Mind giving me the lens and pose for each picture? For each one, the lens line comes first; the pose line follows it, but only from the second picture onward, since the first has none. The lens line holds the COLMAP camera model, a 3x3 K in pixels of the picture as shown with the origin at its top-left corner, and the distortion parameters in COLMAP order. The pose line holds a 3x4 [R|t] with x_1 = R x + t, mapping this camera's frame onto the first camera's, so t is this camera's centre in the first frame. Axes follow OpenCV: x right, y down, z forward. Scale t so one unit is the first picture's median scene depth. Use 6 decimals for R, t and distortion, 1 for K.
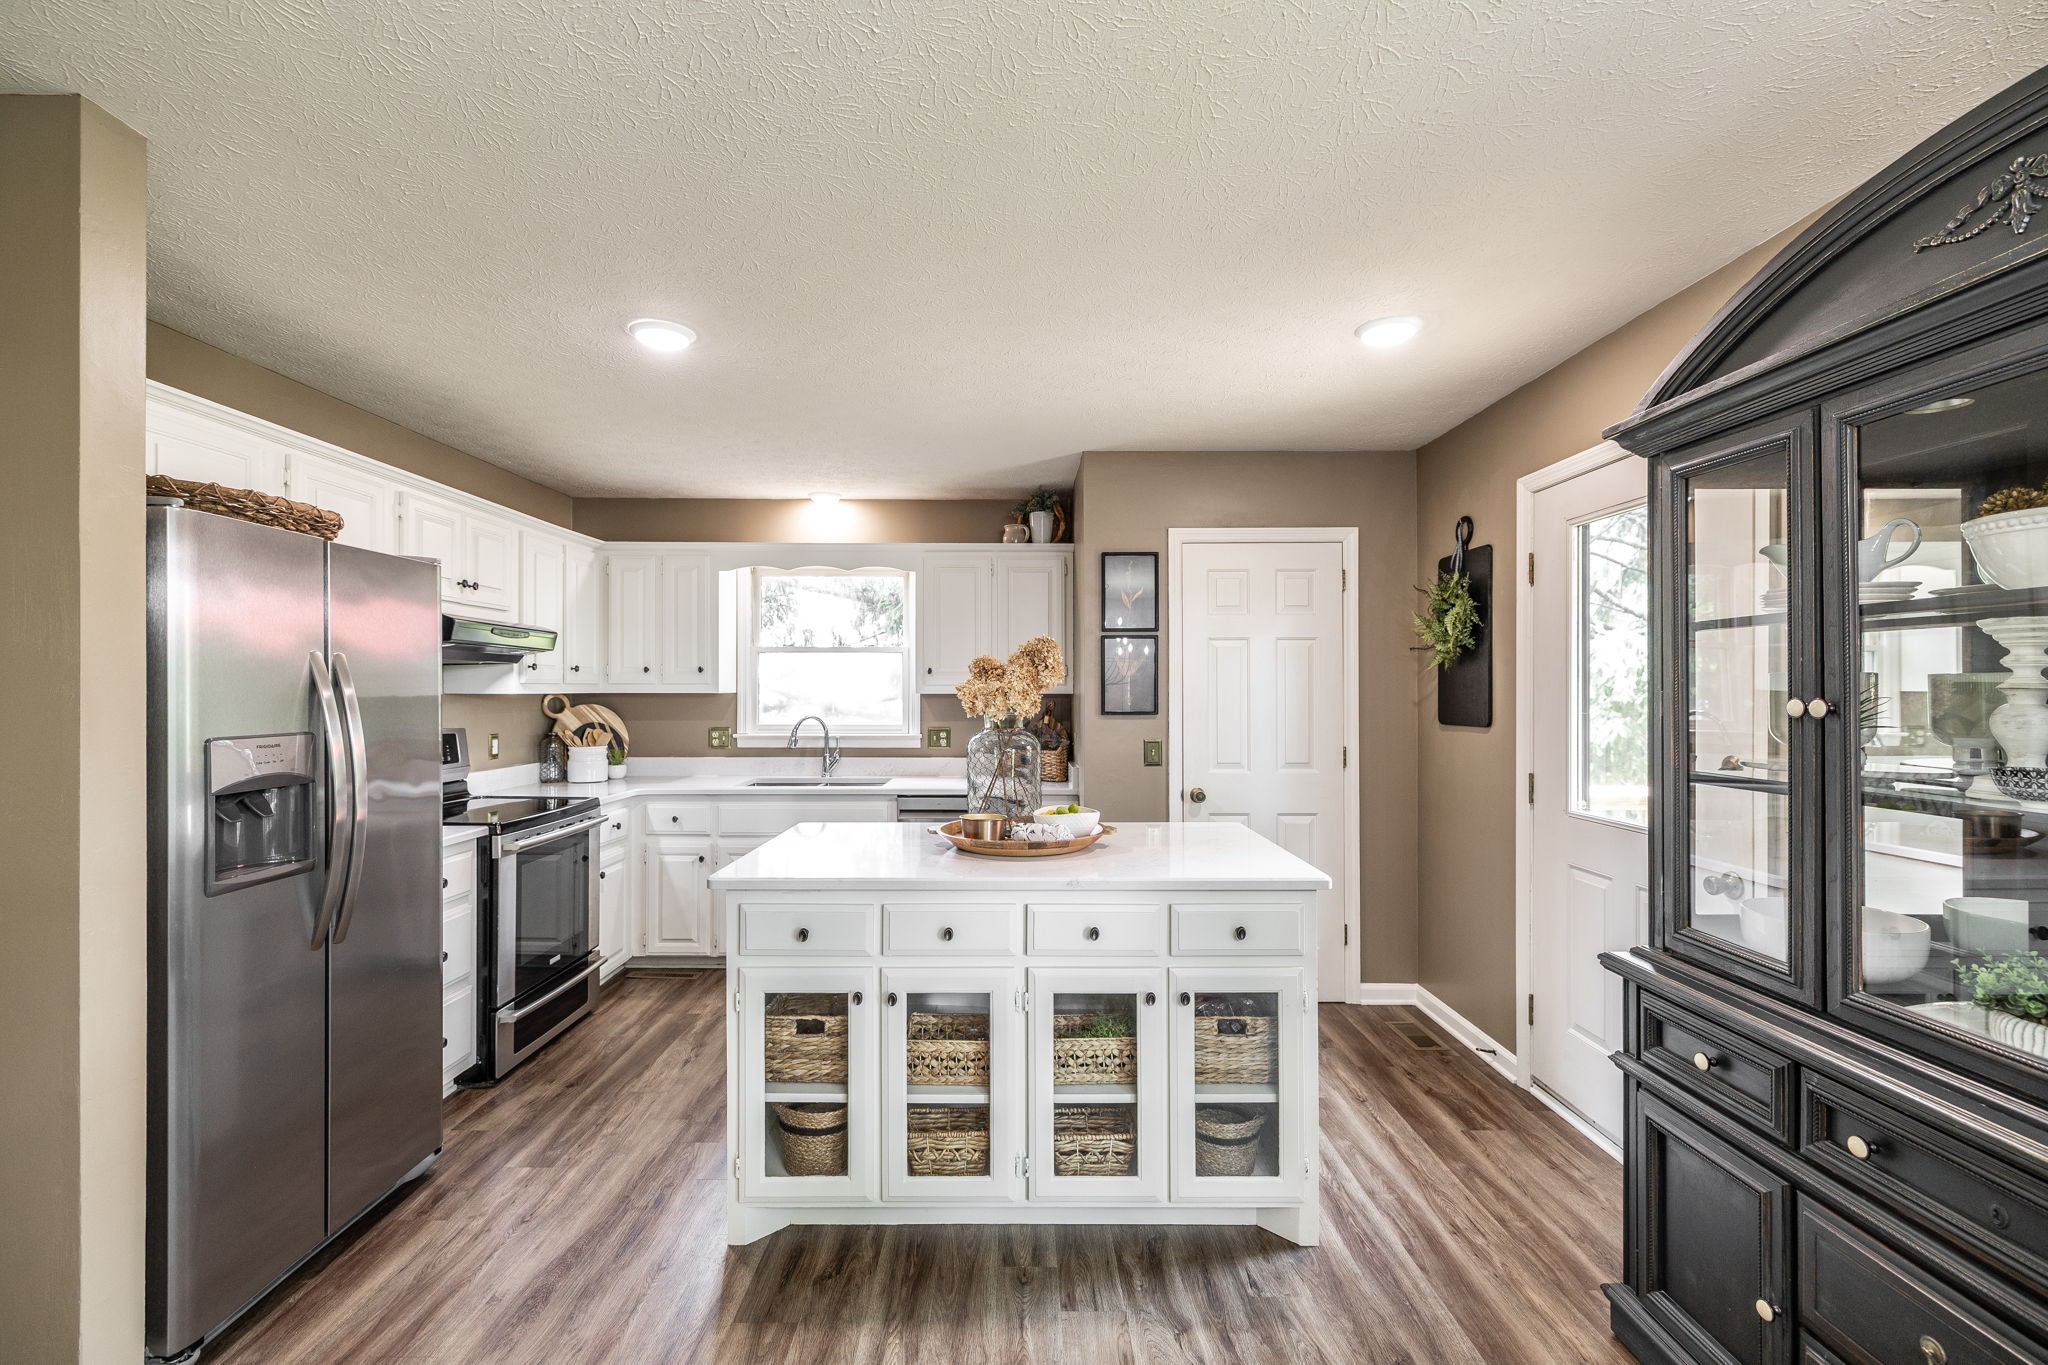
lens RADIAL K [[887.5, 0, 1015.7], [0, 887.5, 697.0], [0, 0, 1]] dist [0.002978, 0.000179]
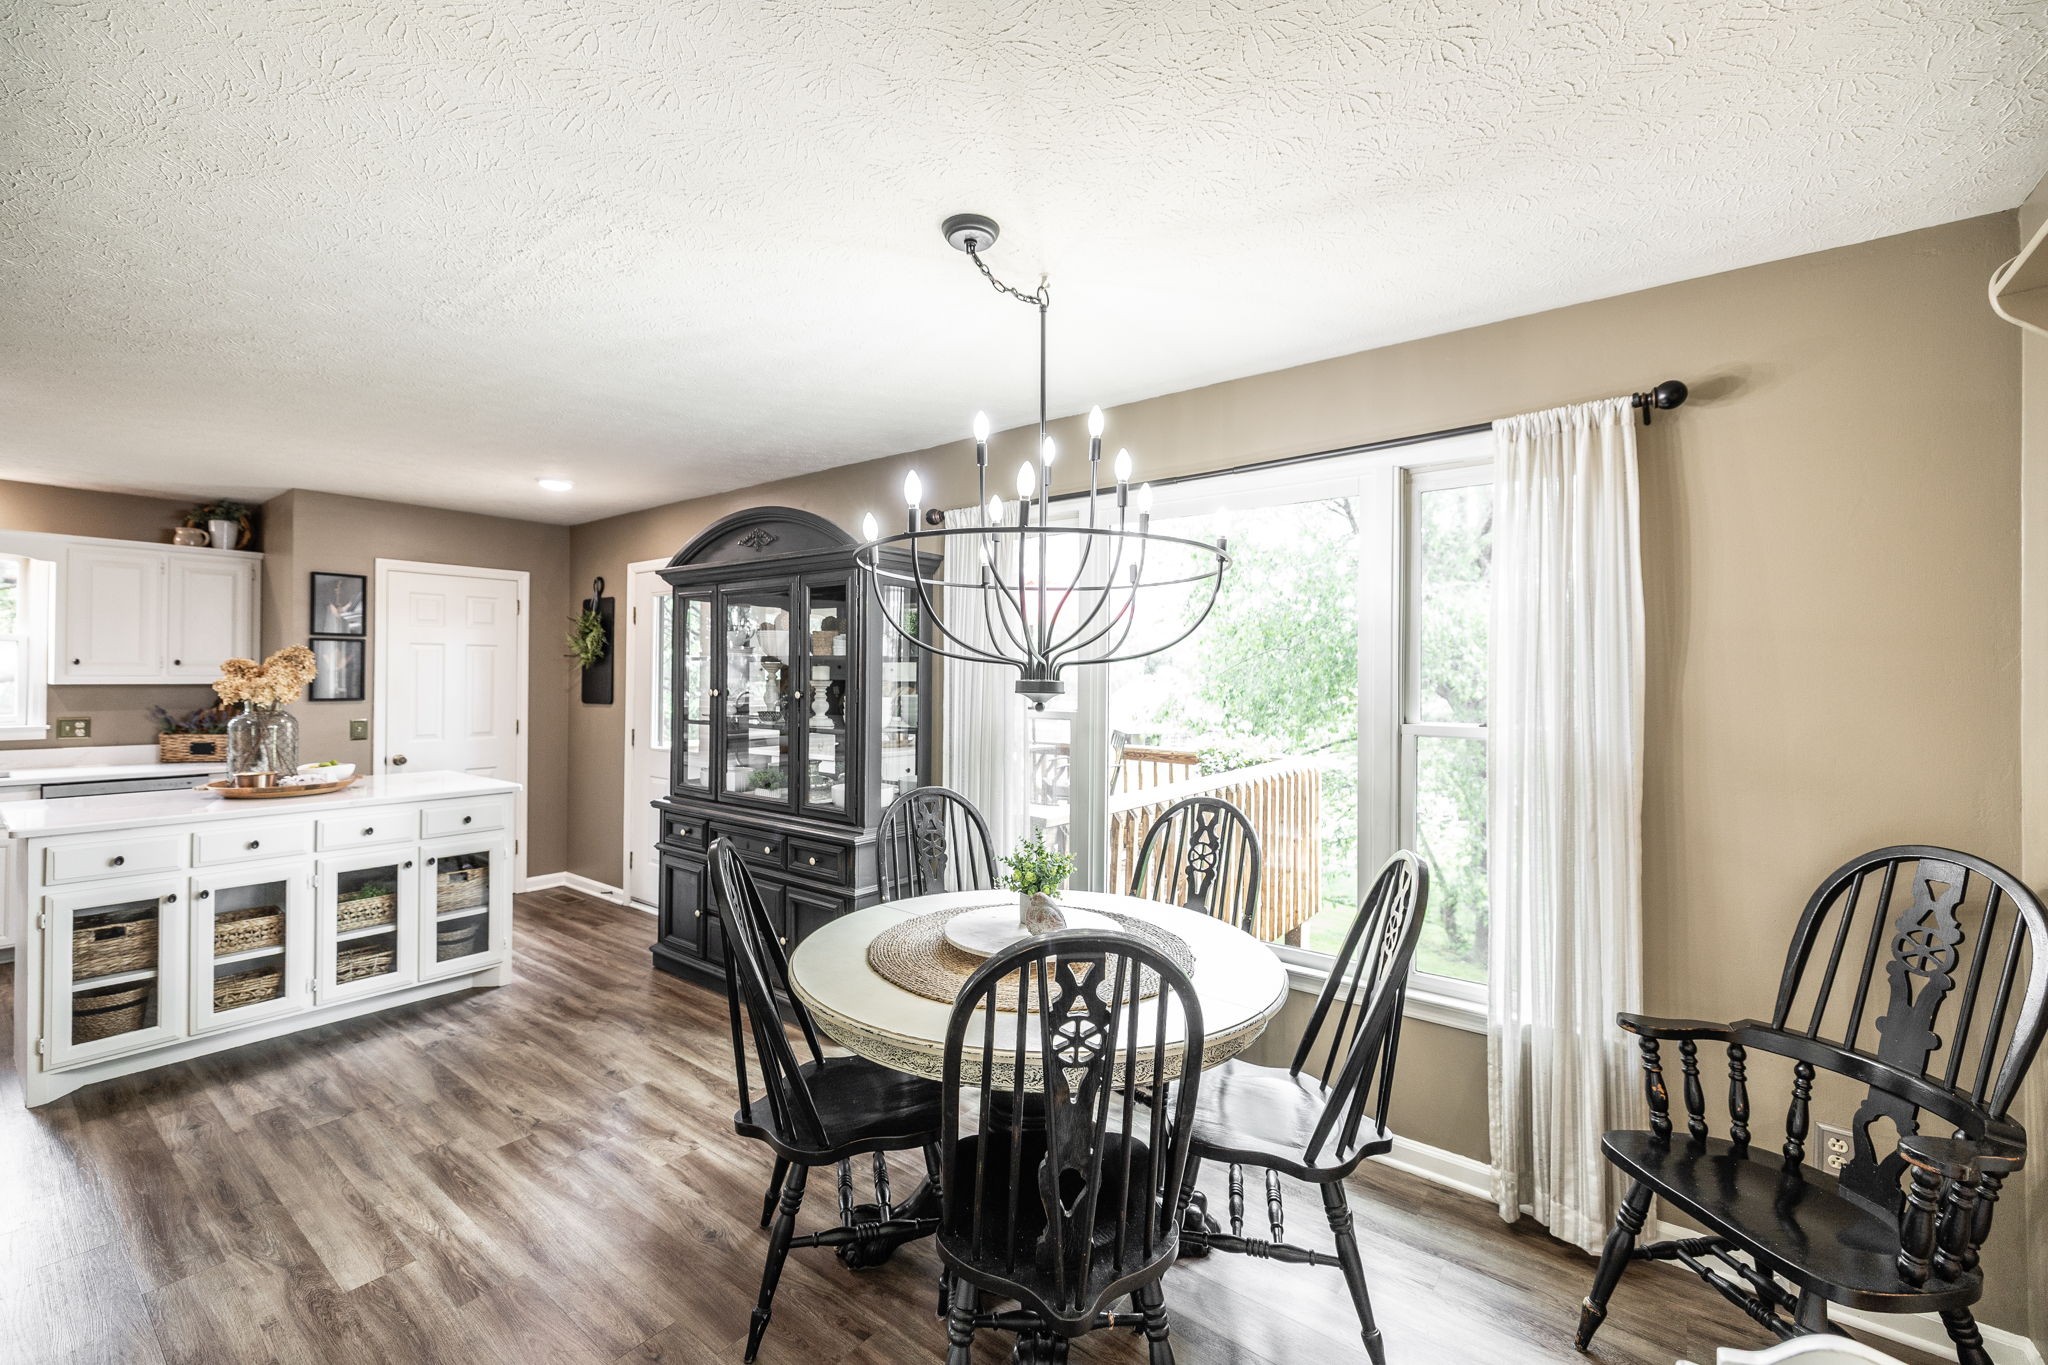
lens RADIAL K [[853.7, 0, 1015.6], [0, 853.7, 663.4], [0, 0, 1]] dist [-0.001692, -0.000351]
pose [[0.613826, 0.016454, 0.789270, -0.279192], [-0.001000, 0.999798, -0.020064, -0.011815], [-0.789441, 0.011526, 0.613719, -0.605605]]
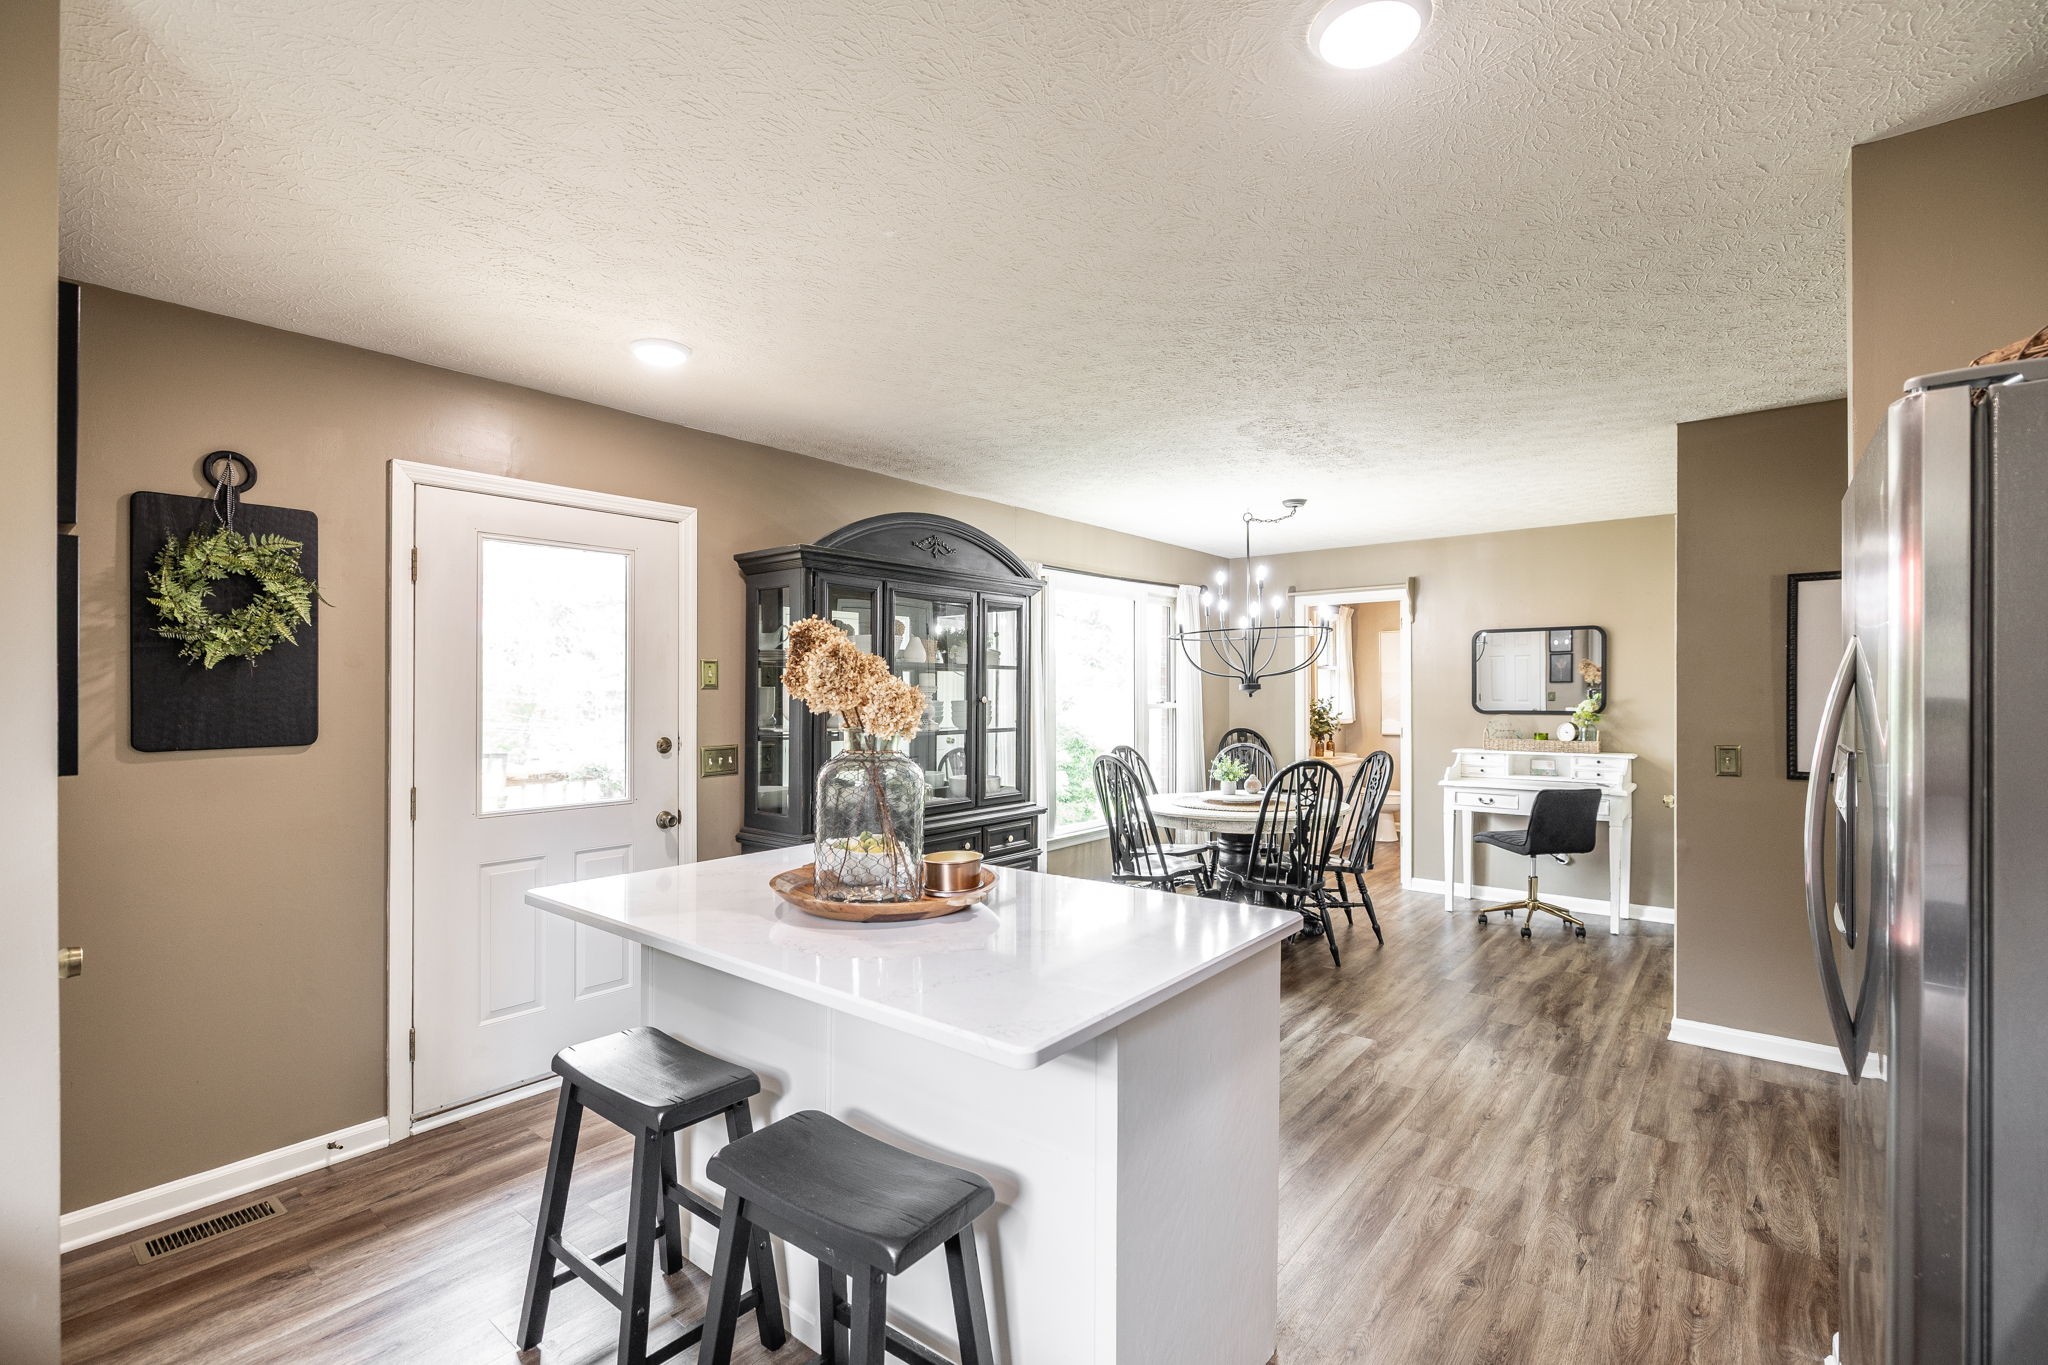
lens RADIAL K [[903.9, 0, 1018.8], [0, 903.9, 640.9], [0, 0, 1]] dist [-0.000227, 0.000344]
pose [[-0.773987, 0.032004, 0.632392, -0.457709], [0.002619, 0.998875, -0.047344, -0.018583], [-0.633196, -0.034987, -0.773201, 1.192871]]
